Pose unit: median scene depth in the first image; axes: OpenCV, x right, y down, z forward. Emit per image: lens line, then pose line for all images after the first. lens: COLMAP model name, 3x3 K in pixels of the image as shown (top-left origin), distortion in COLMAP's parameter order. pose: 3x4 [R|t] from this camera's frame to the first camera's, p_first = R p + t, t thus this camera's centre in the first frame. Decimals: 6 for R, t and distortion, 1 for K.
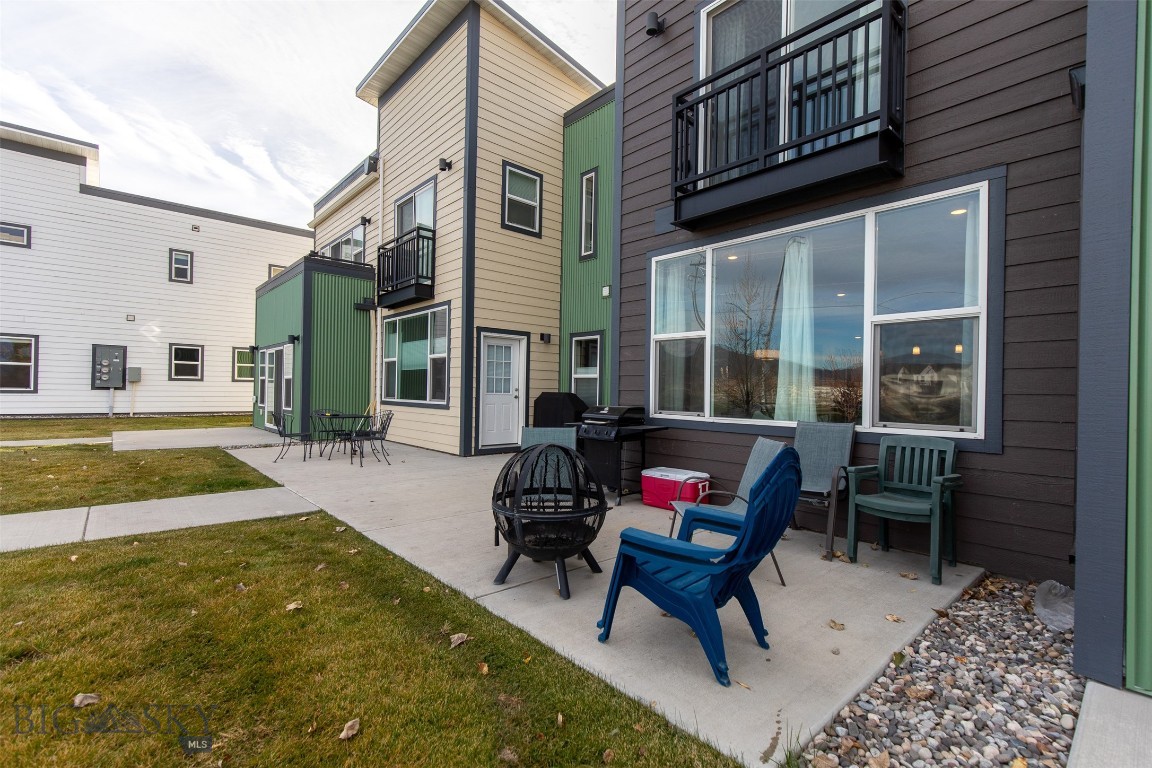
lens RADIAL K [[517.2, 0, 577.4], [0, 517.2, 388.3], [0, 0, 1]] dist [0.009040, -0.000892]
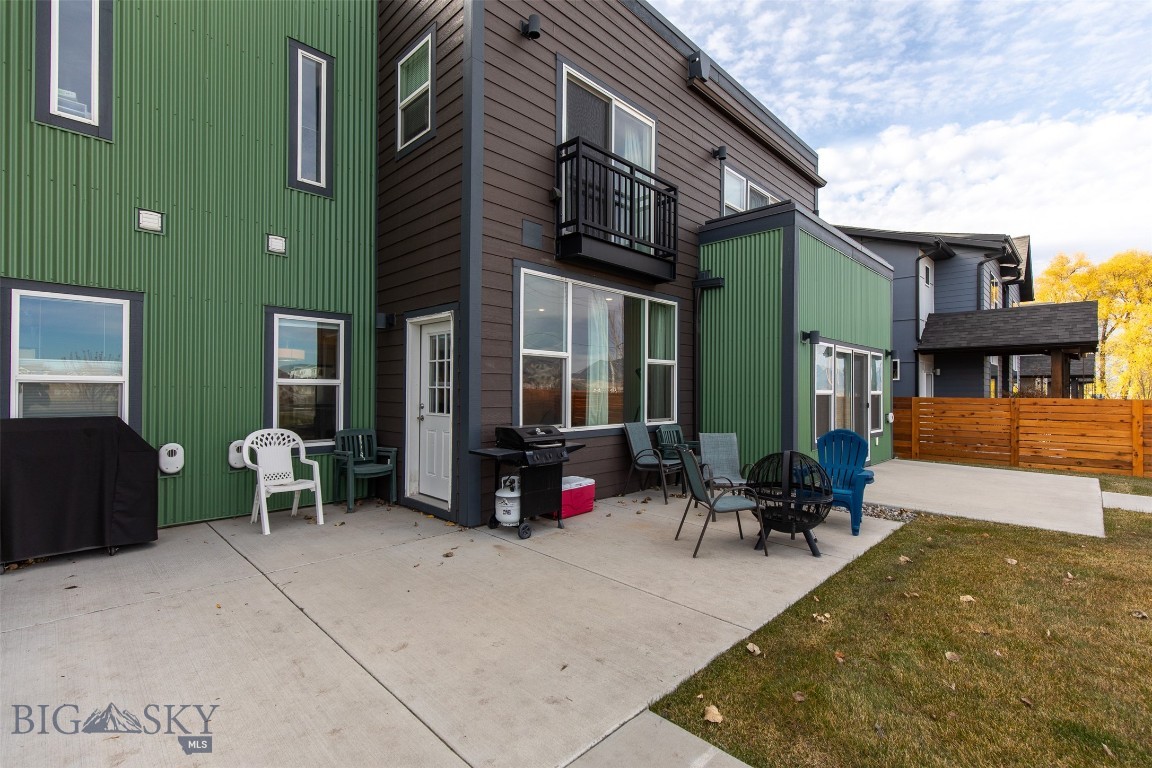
lens RADIAL K [[517.2, 0, 577.4], [0, 517.2, 388.3], [0, 0, 1]] dist [0.009040, -0.000892]
pose [[-0.062111, -0.010520, 0.998014, -0.484201], [-0.009576, 0.999905, 0.009944, -0.023700], [-0.998023, -0.008939, -0.062205, 0.567390]]
